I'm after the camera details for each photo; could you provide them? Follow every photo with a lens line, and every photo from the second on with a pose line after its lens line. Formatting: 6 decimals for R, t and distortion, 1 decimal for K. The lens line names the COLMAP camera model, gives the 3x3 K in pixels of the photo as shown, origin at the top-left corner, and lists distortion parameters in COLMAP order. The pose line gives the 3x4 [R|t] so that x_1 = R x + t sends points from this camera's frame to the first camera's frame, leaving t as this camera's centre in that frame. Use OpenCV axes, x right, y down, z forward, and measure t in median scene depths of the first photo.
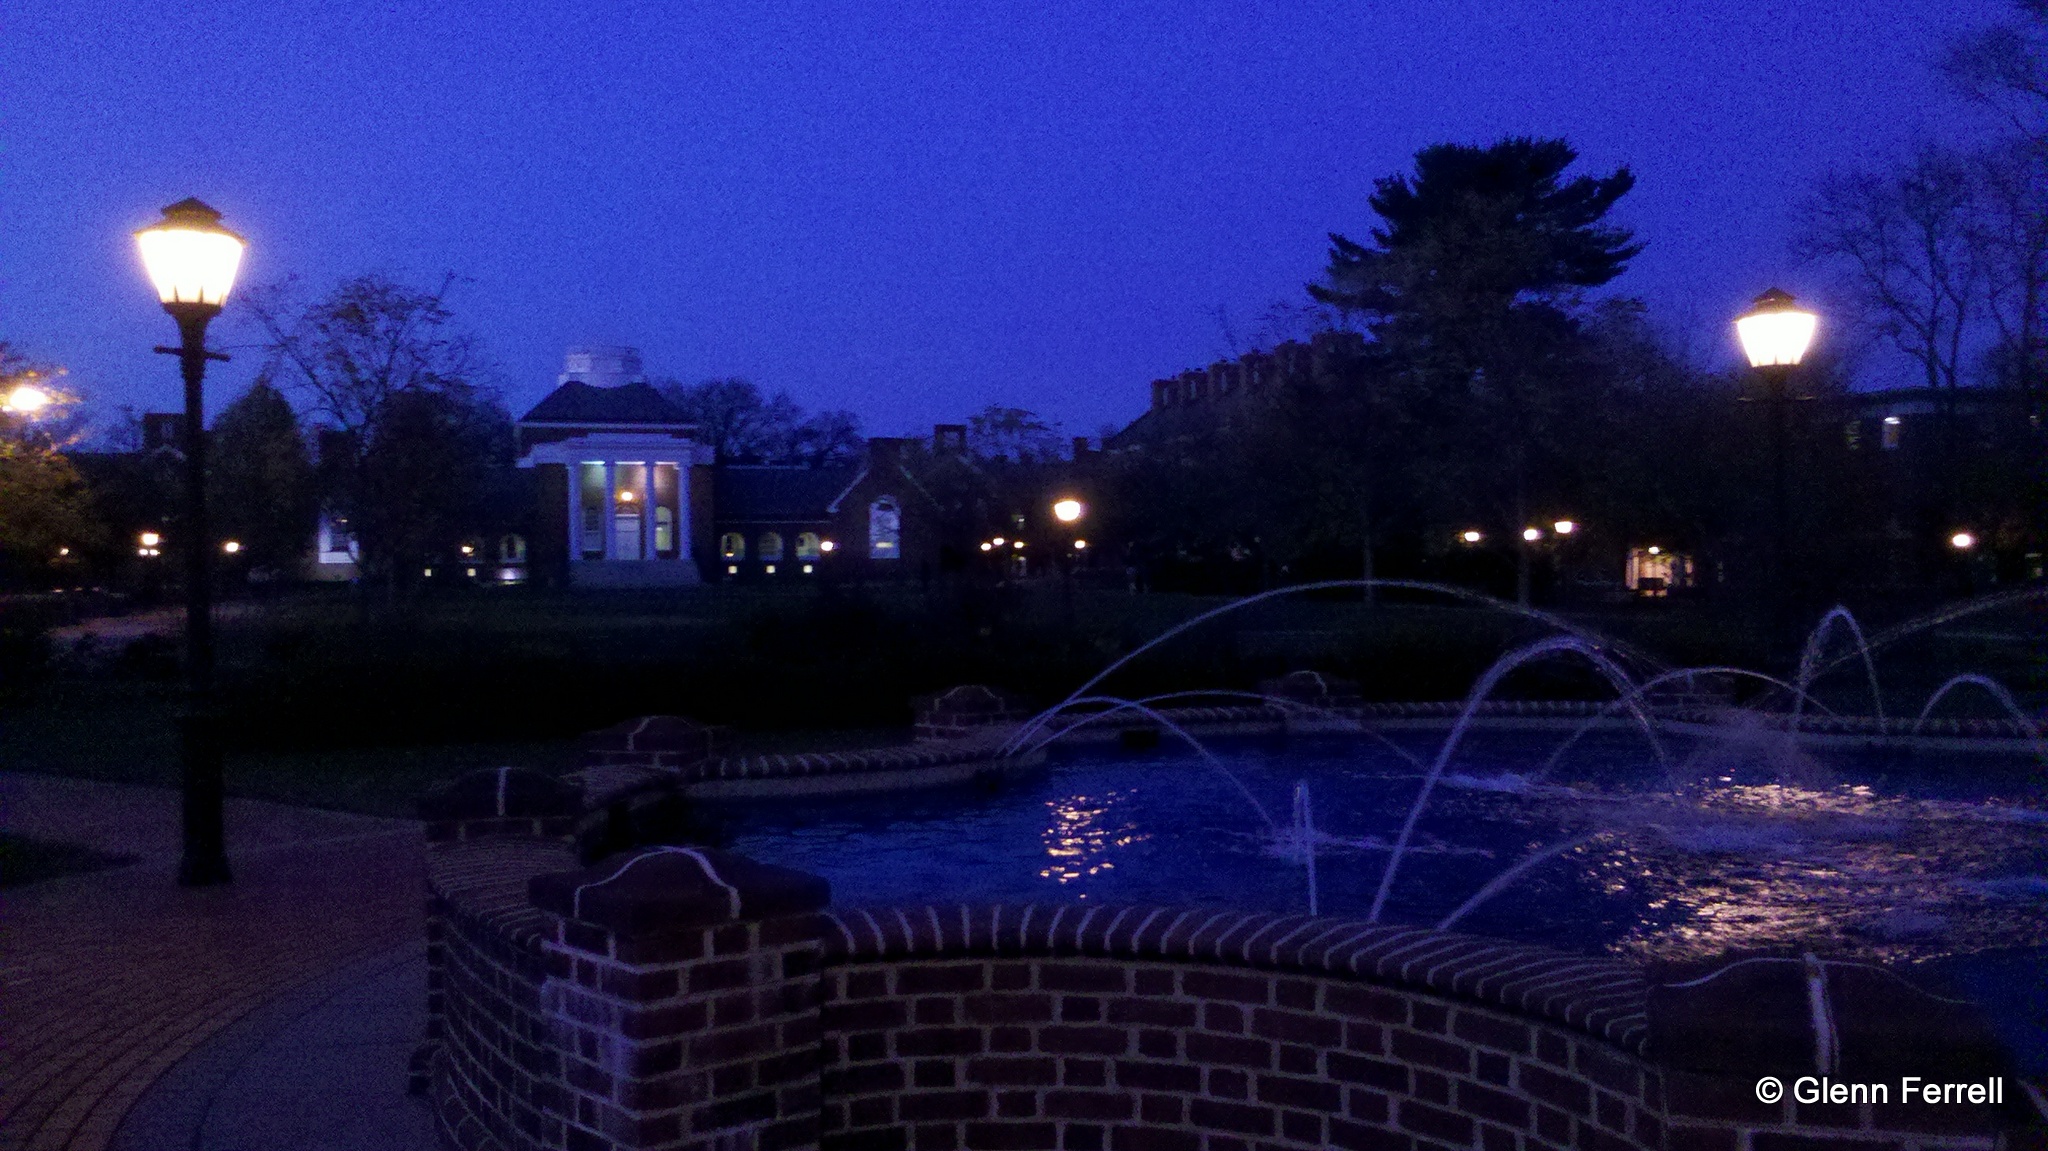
lens RADIAL K [[1820.1, 0, 1035.8], [0, 1820.1, 585.5], [0, 0, 1]] dist [0.052384, 0.004694]
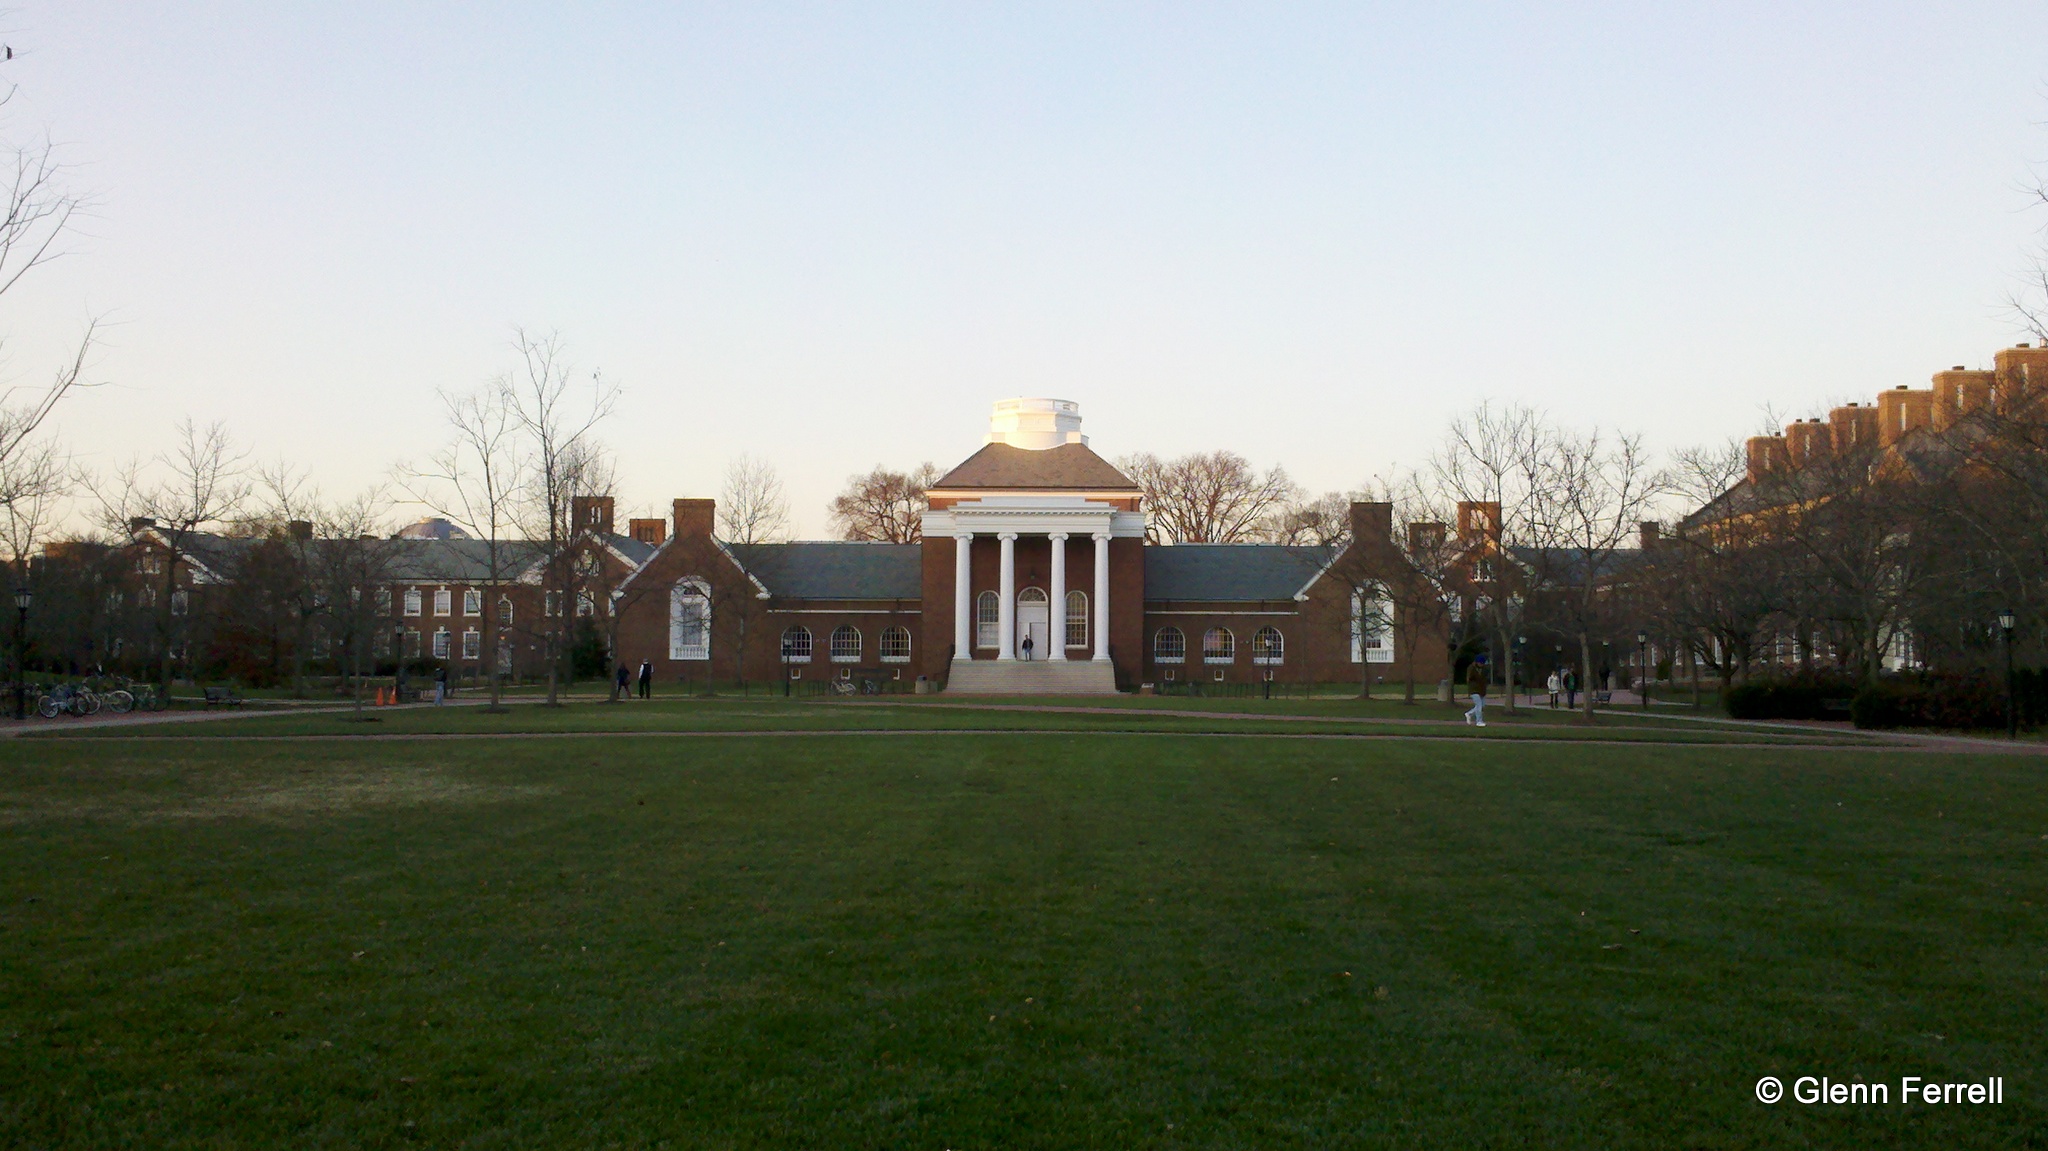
lens RADIAL K [[1823.1, 0, 1056.9], [0, 1823.1, 567.1], [0, 0, 1]] dist [0.052909, 0.027907]
pose [[0.958928, -0.003926, -0.283622, 0.003770], [-0.015935, 0.997579, -0.067686, -0.000838], [0.283202, 0.069426, 0.956544, 0.163570]]
